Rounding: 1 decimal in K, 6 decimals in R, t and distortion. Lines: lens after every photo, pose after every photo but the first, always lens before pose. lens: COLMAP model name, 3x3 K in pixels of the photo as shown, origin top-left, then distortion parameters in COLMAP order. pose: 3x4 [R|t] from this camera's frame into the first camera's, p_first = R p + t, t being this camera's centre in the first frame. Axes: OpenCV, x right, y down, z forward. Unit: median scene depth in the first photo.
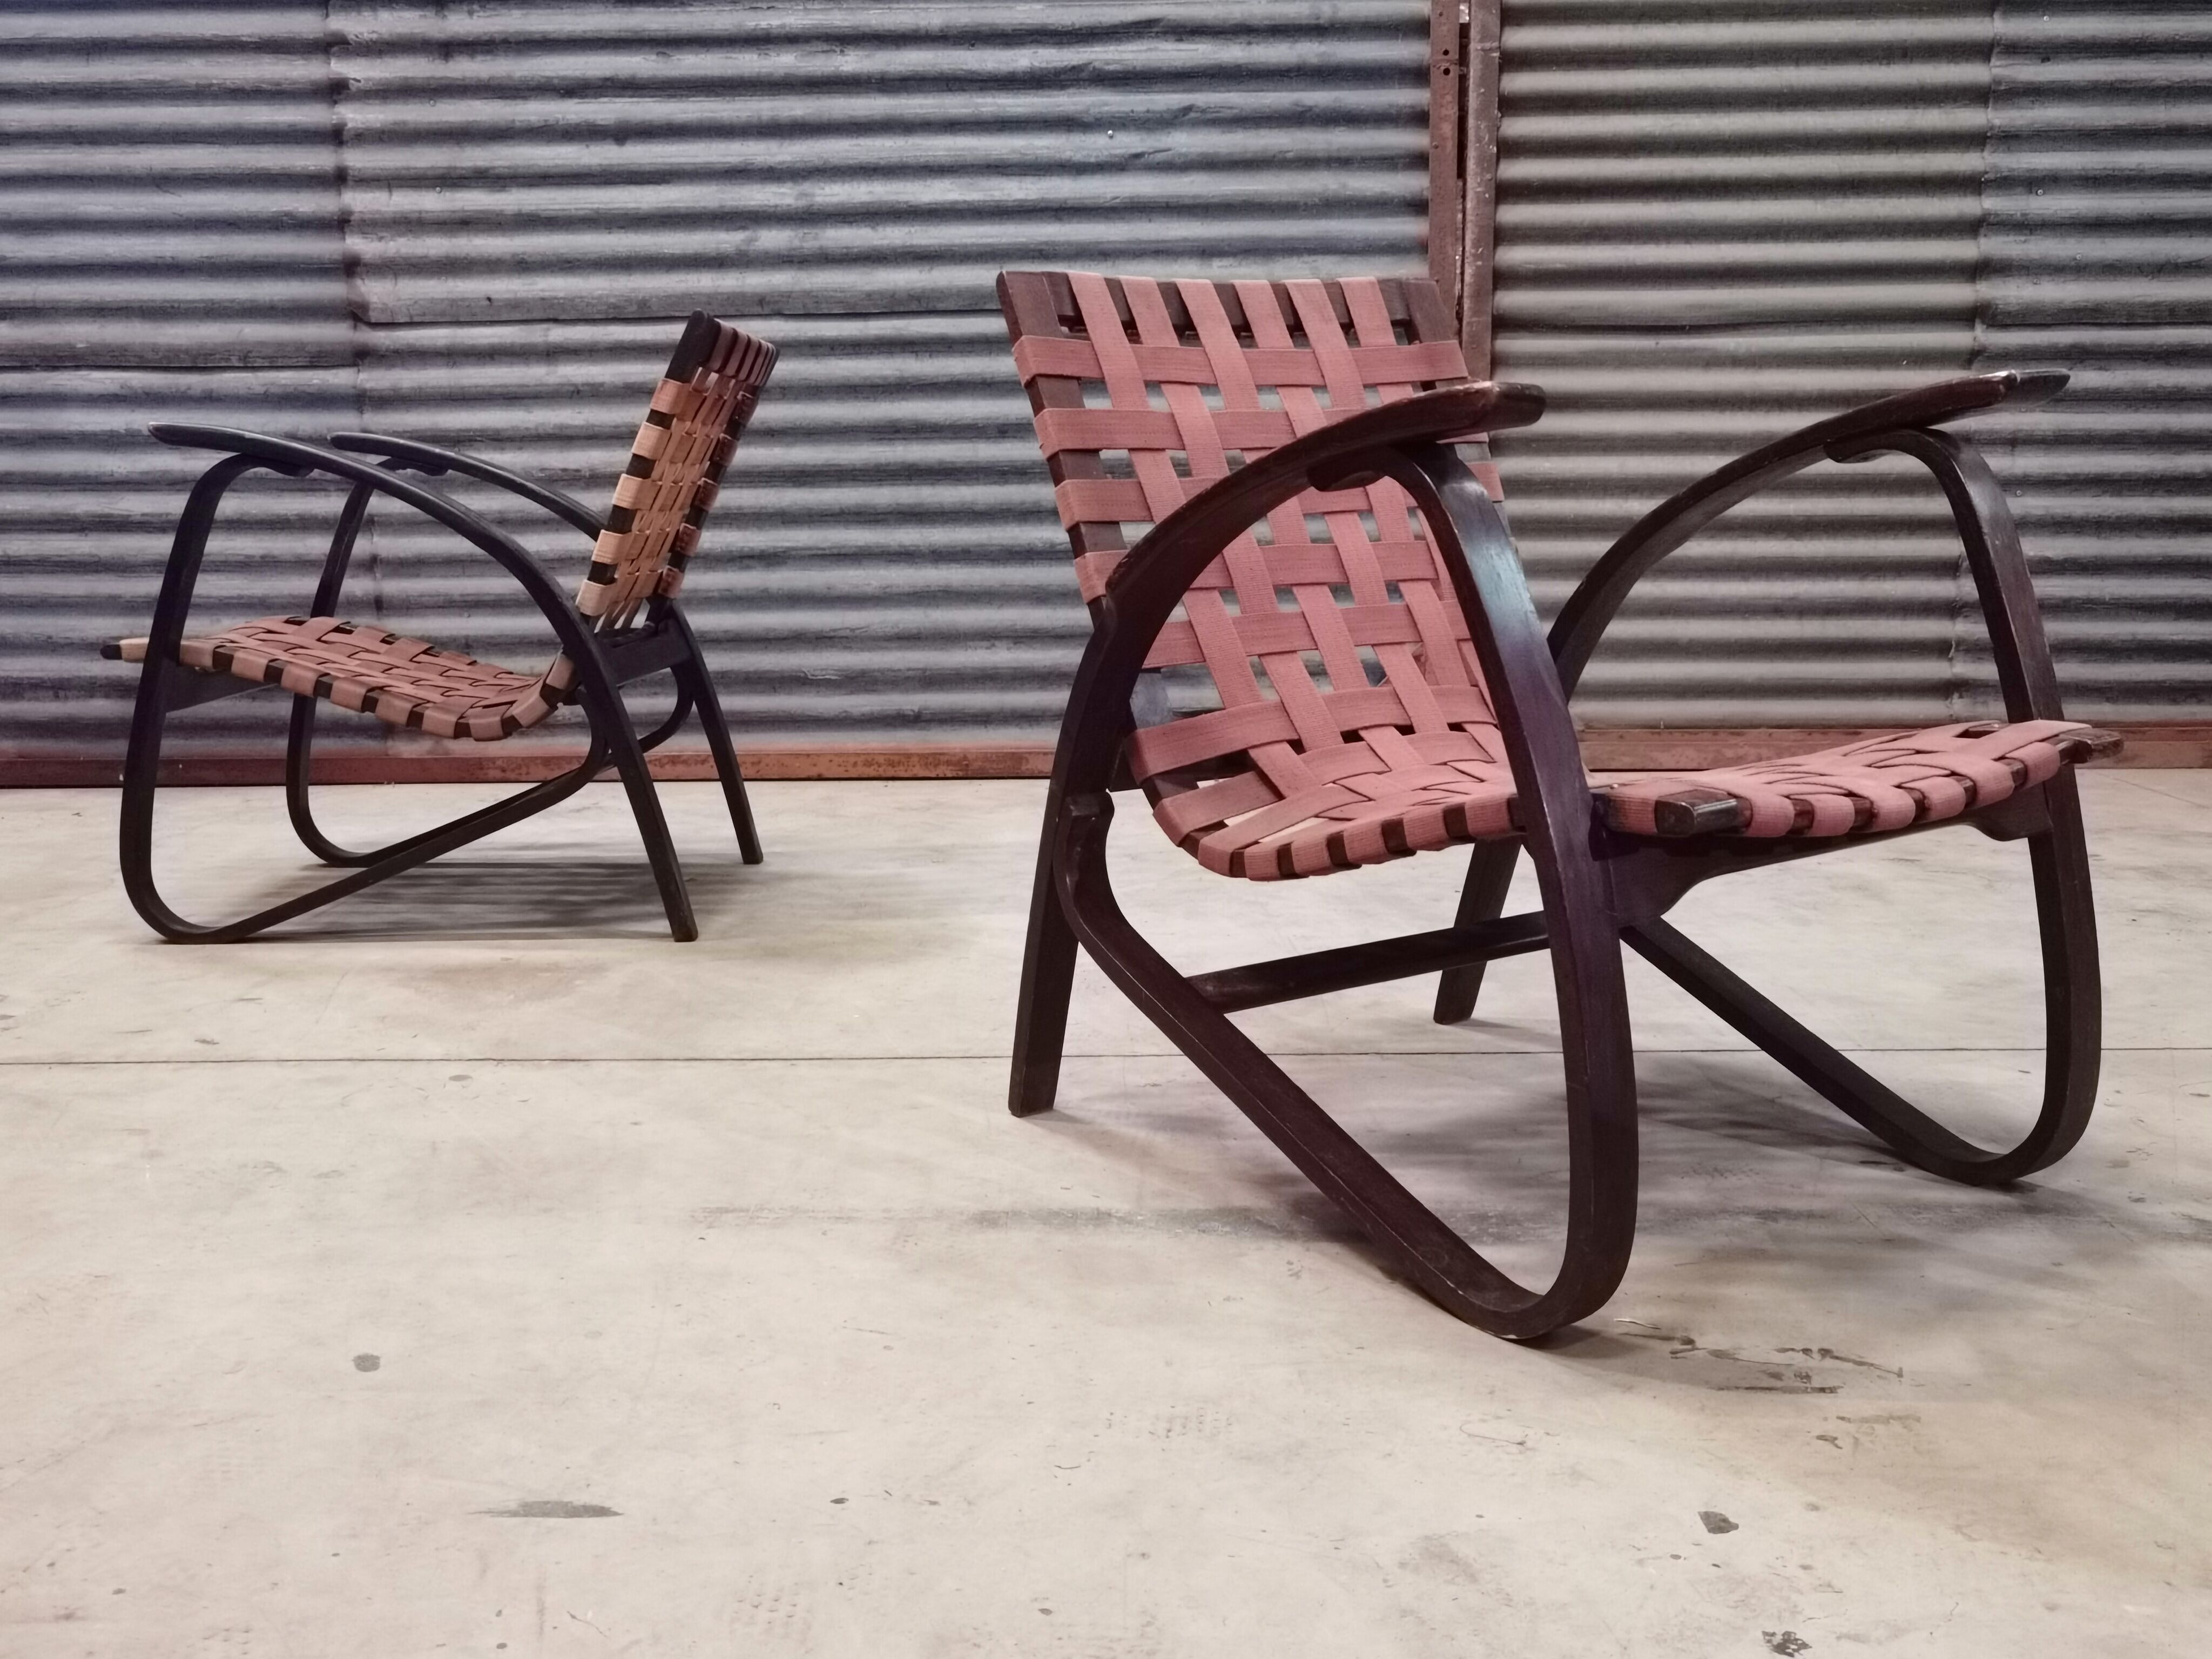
lens RADIAL K [[2152.6, 0, 1104.5], [0, 2152.6, 823.1], [0, 0, 1]] dist [0.006515, 0.030279]
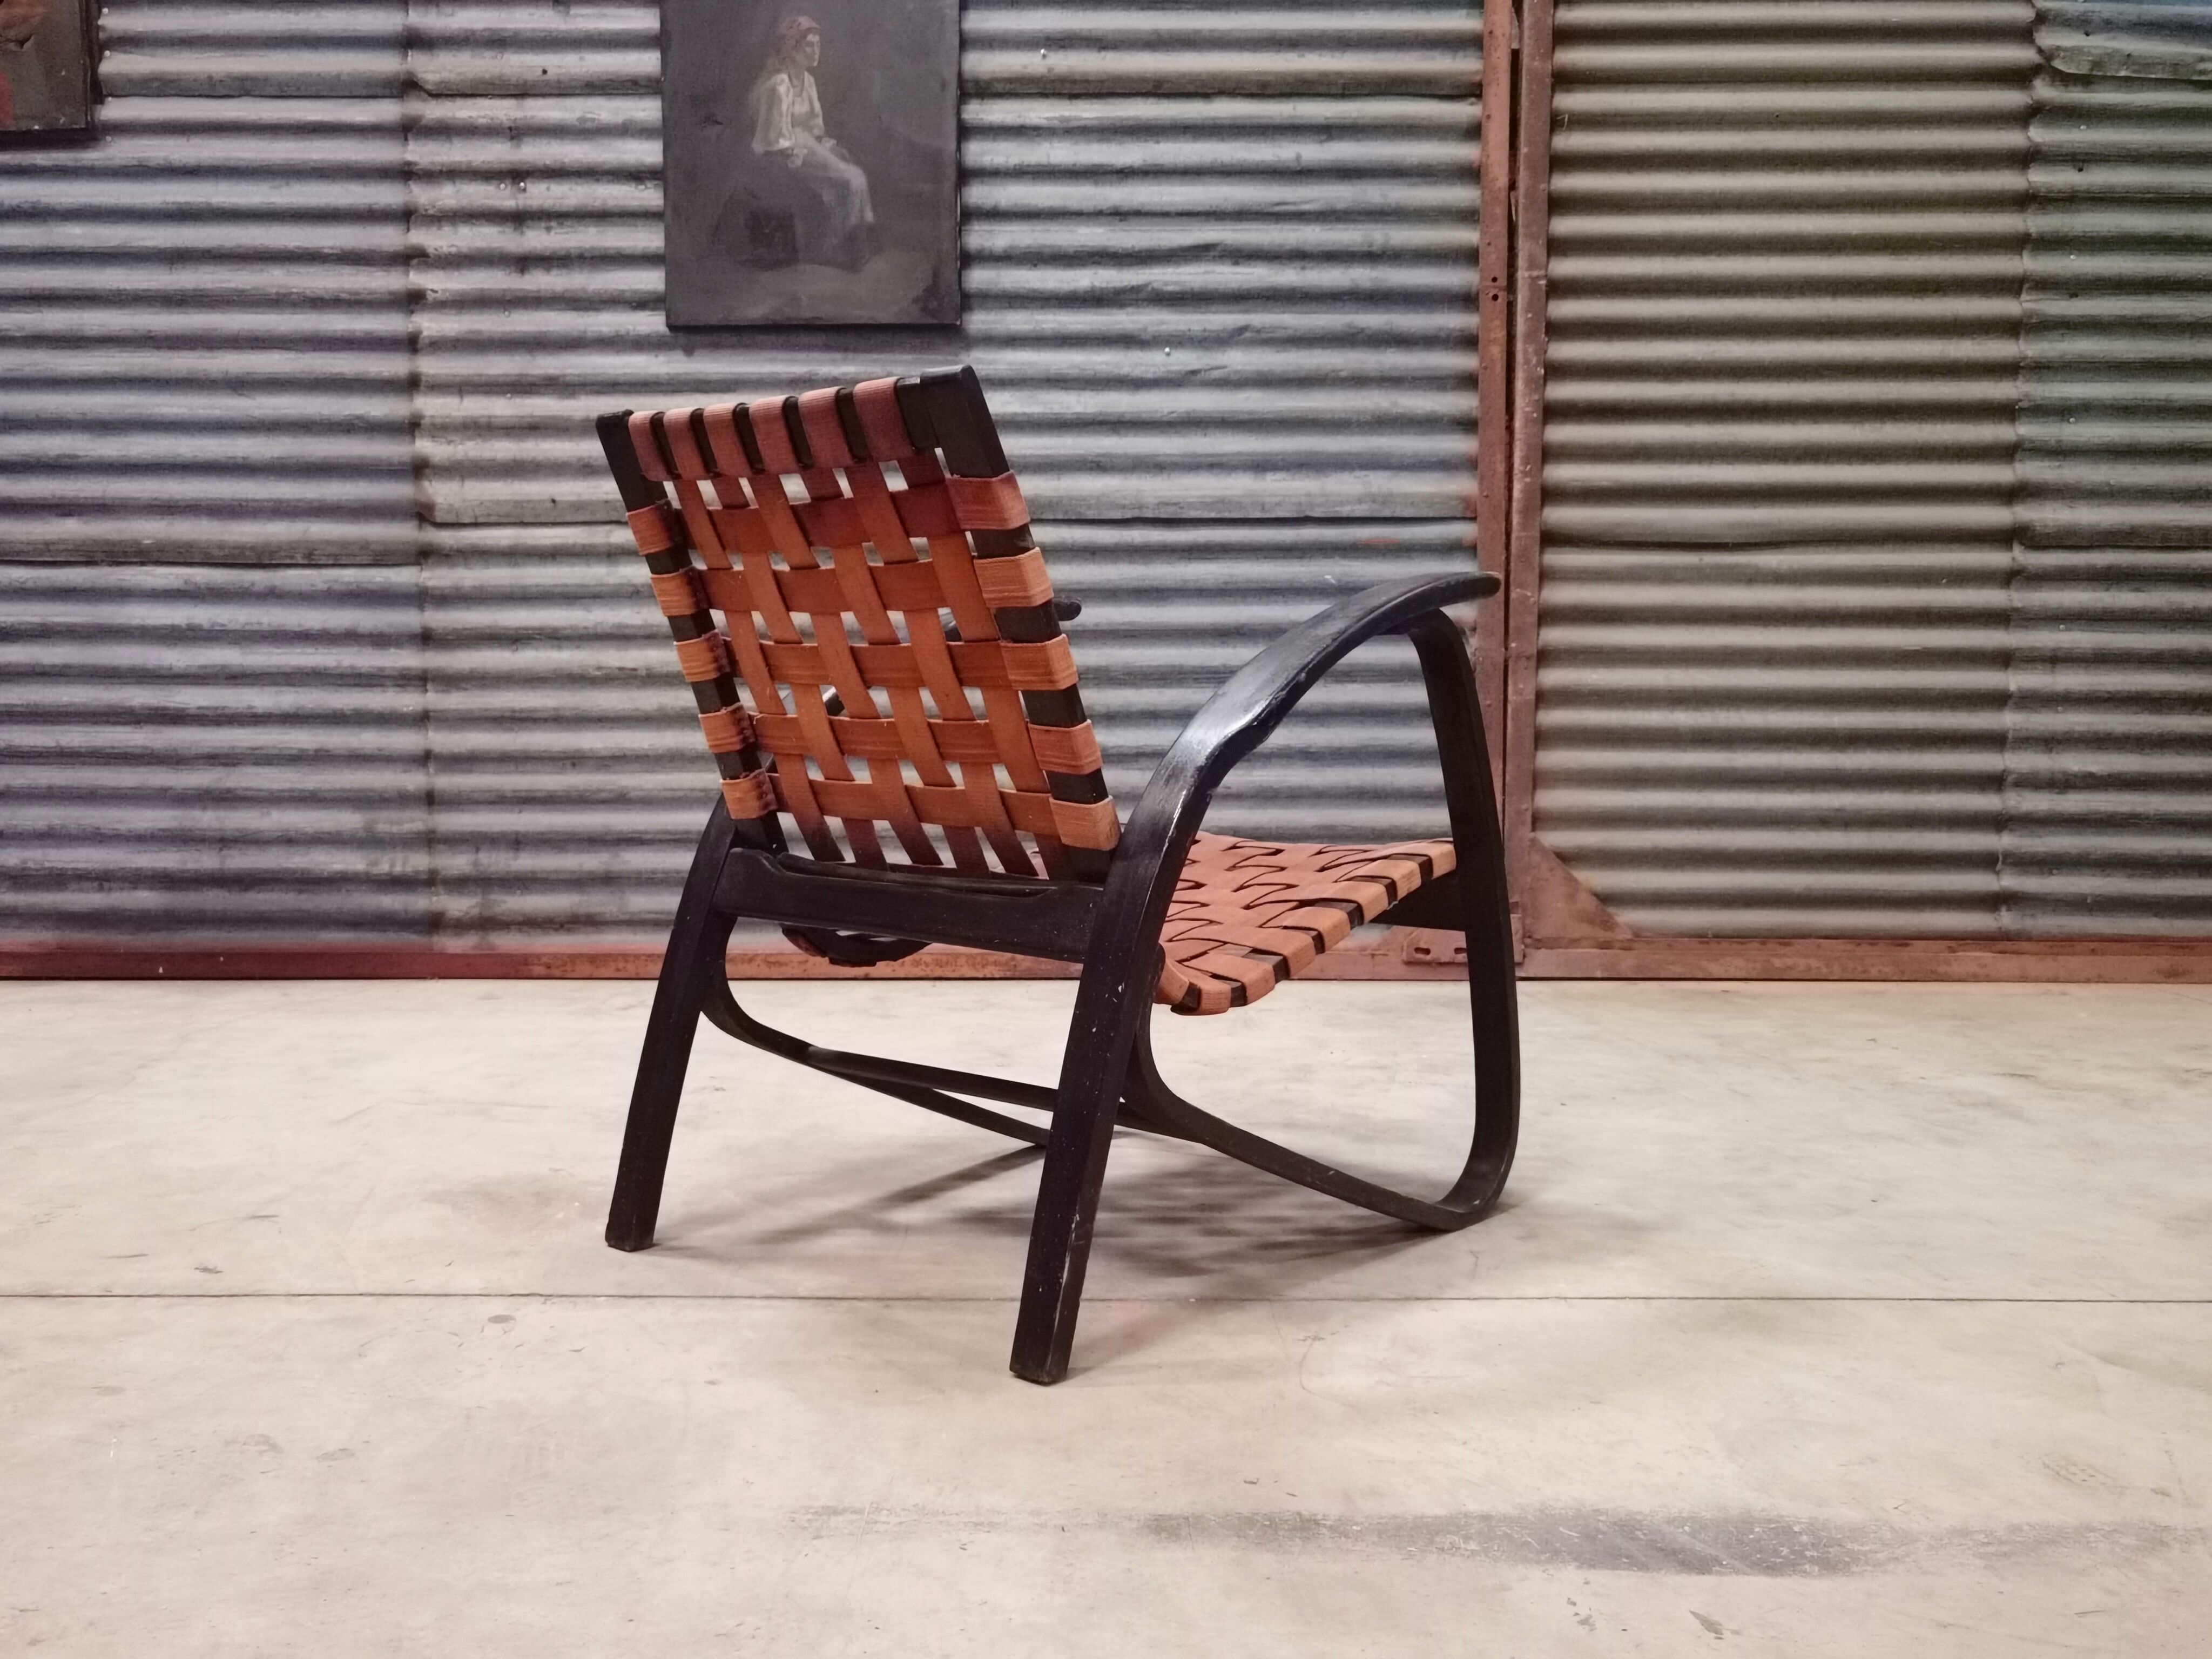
lens RADIAL K [[1912.2, 0, 1093.8], [0, 1912.2, 818.7], [0, 0, 1]] dist [0.010827, 0.009890]
pose [[0.999866, 0.012054, 0.011086, -0.039813], [-0.010789, 0.994106, -0.107874, 0.000012], [-0.012321, 0.107740, 0.994103, 0.117635]]
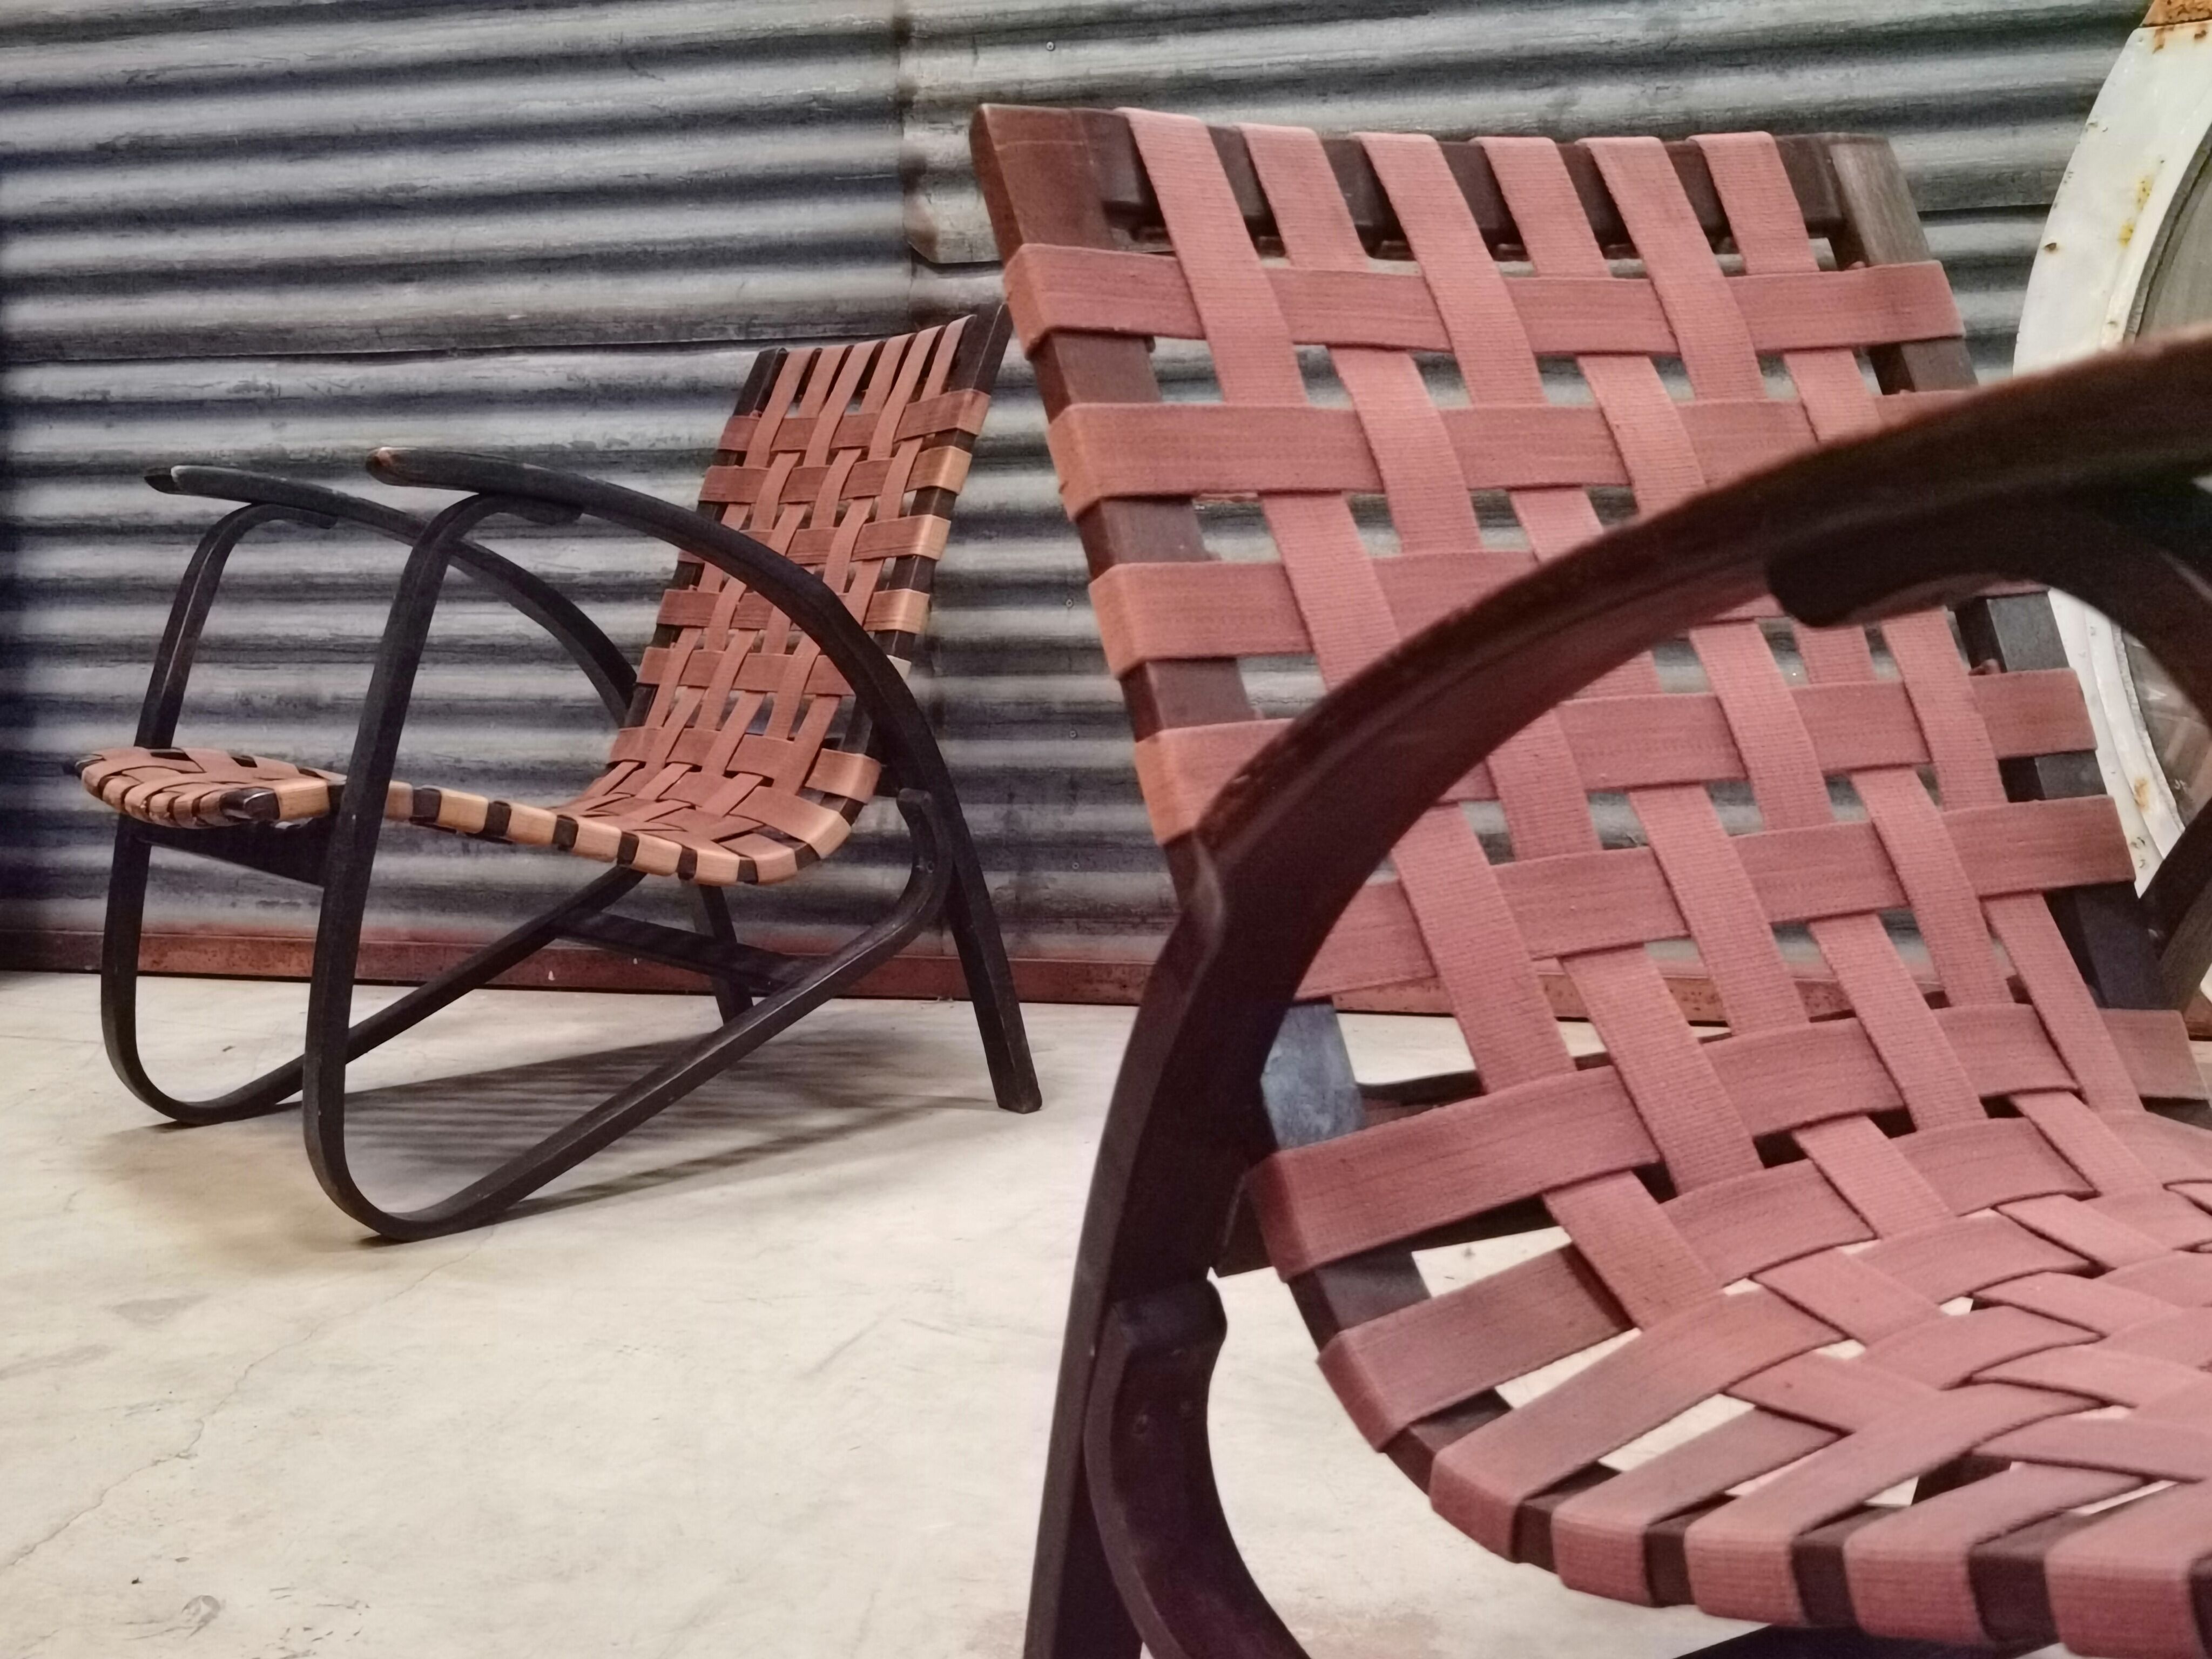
lens RADIAL K [[2582.3, 0, 1111.1], [0, 2582.3, 827.4], [0, 0, 1]] dist [-0.053326, 0.174208]
pose [[0.970152, 0.020075, -0.241663, -0.111235], [-0.026744, 0.999346, -0.024346, -0.054358], [0.241016, 0.030083, 0.970055, 0.302372]]
